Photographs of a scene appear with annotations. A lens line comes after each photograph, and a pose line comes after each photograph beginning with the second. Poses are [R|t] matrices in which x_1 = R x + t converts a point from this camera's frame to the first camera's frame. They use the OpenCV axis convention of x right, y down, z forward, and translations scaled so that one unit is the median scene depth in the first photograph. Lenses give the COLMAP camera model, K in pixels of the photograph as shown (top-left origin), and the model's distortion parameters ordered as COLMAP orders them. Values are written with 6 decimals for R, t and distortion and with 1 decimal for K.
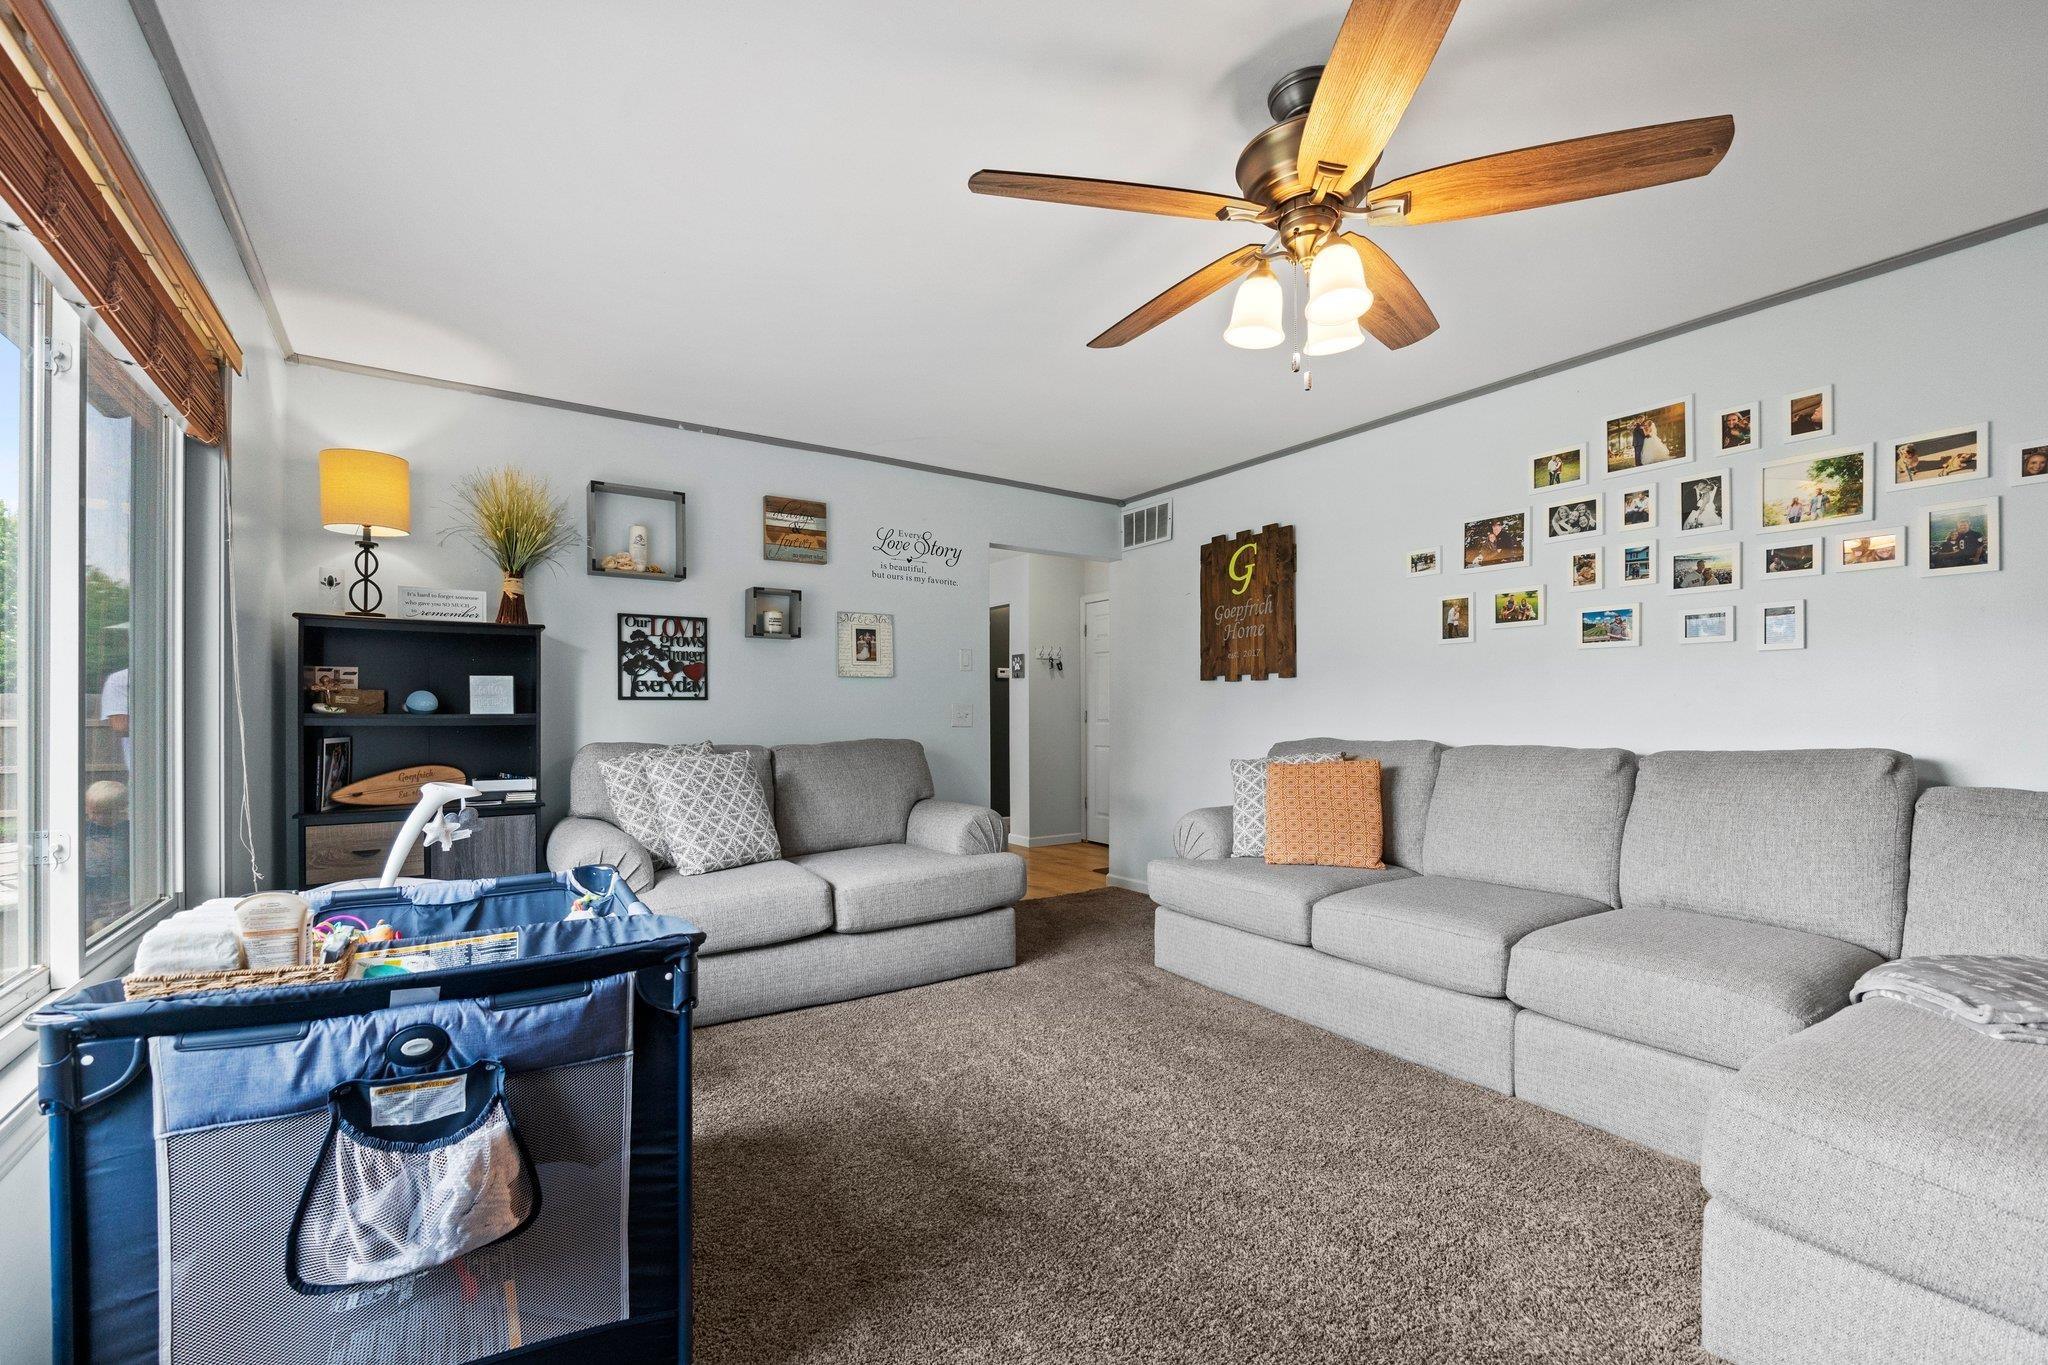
lens RADIAL K [[867.5, 0, 1024.4], [0, 867.5, 701.0], [0, 0, 1]] dist [-0.017909, -0.000069]
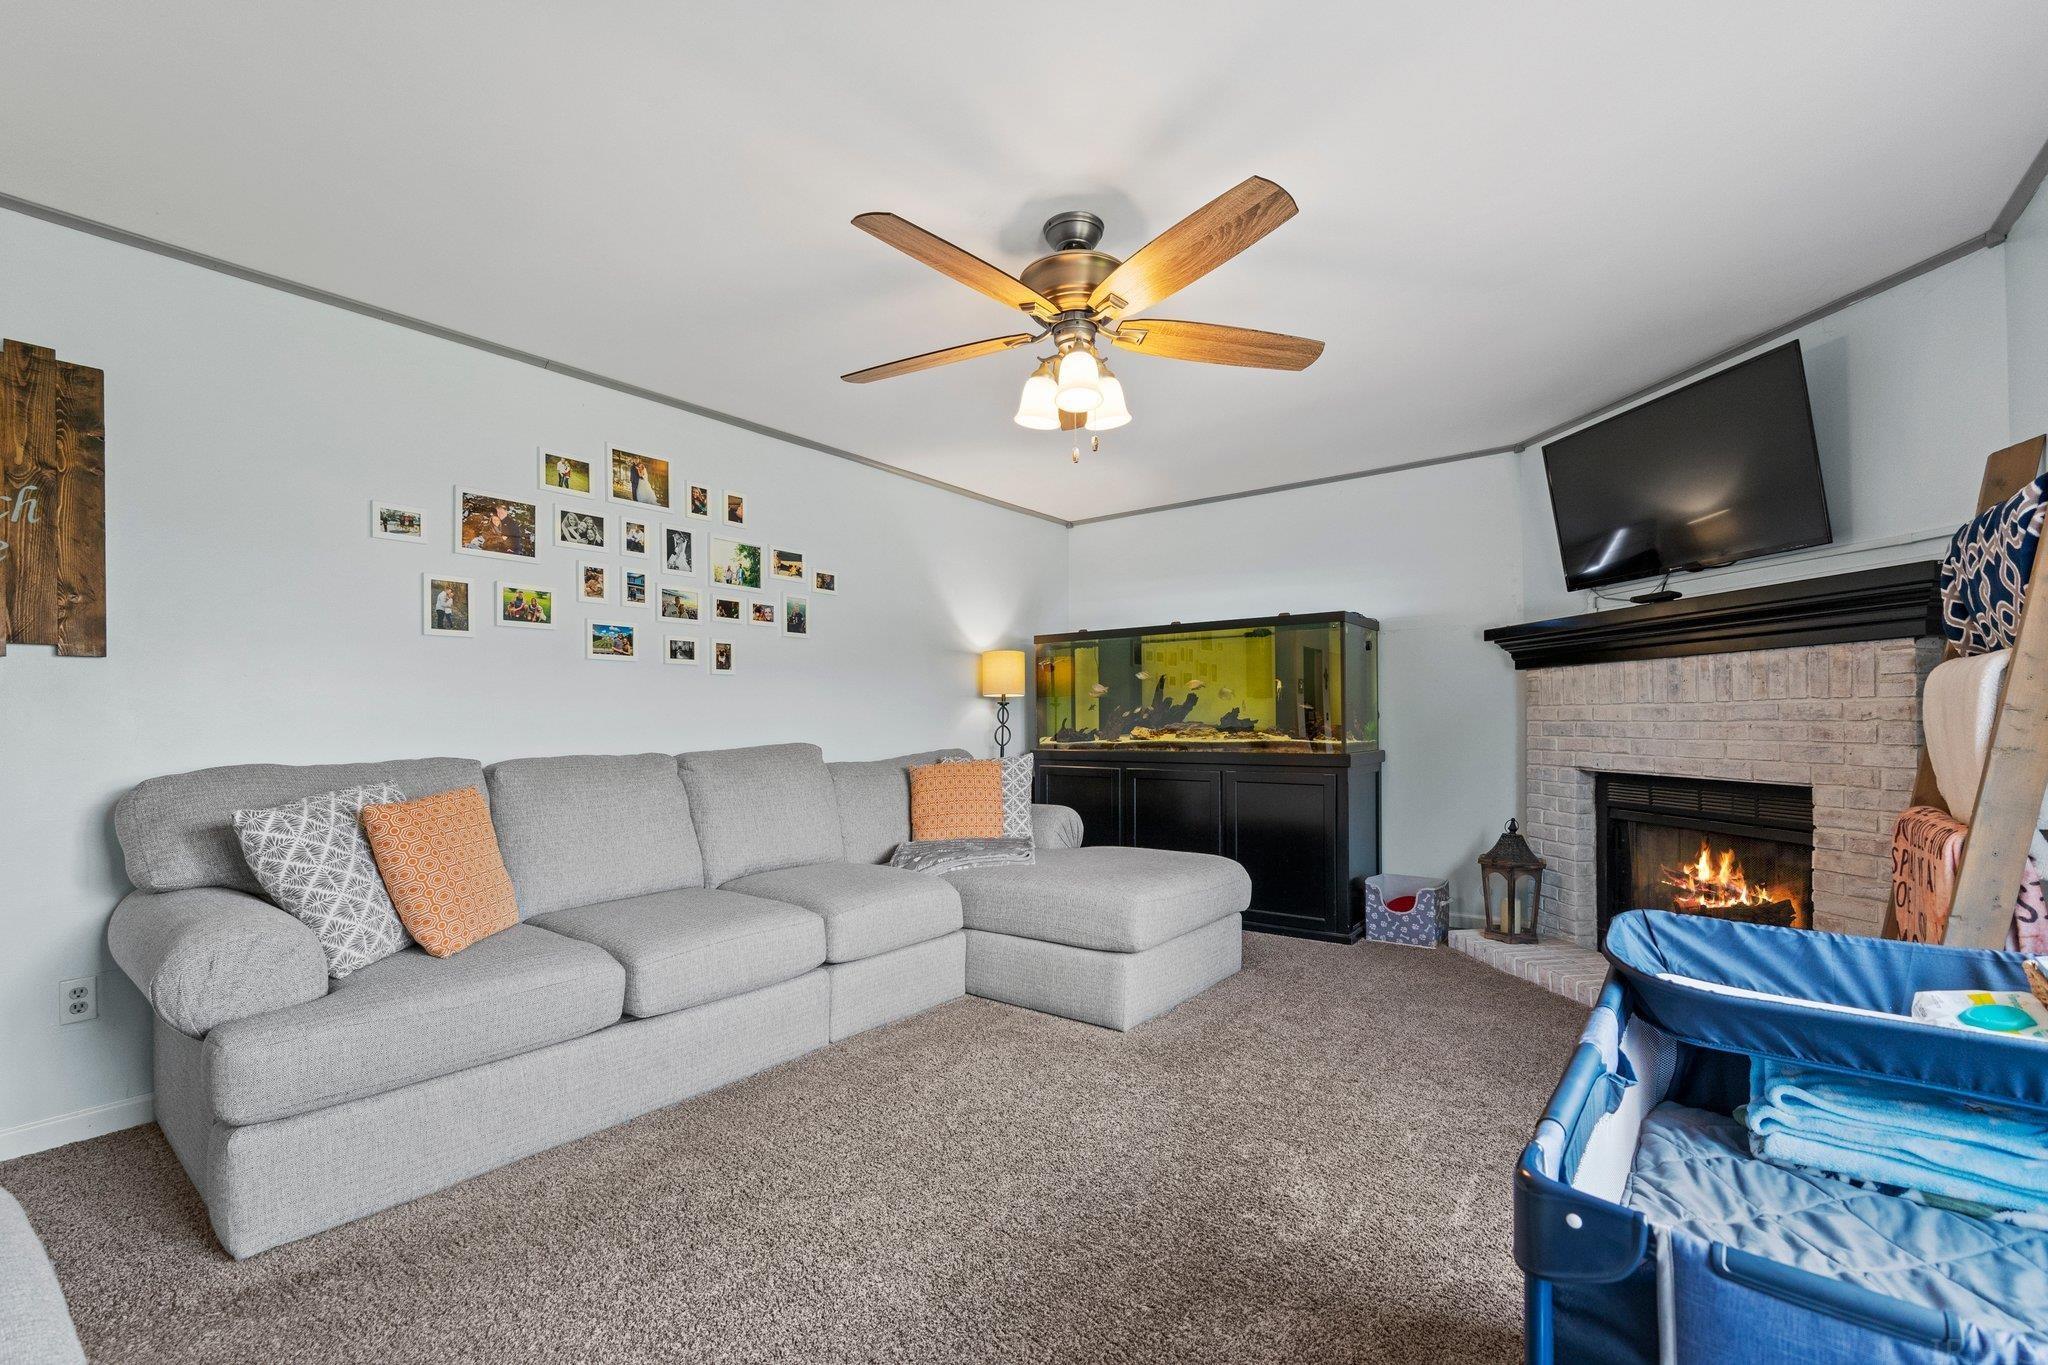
lens RADIAL K [[867.5, 0, 1023.6], [0, 867.5, 698.7], [0, 0, 1]] dist [-0.017909, -0.000069]
pose [[-0.329060, 0.020260, 0.944092, -0.506168], [-0.010381, 0.999632, -0.025070, 0.007324], [-0.944252, -0.018050, -0.328729, 0.879140]]
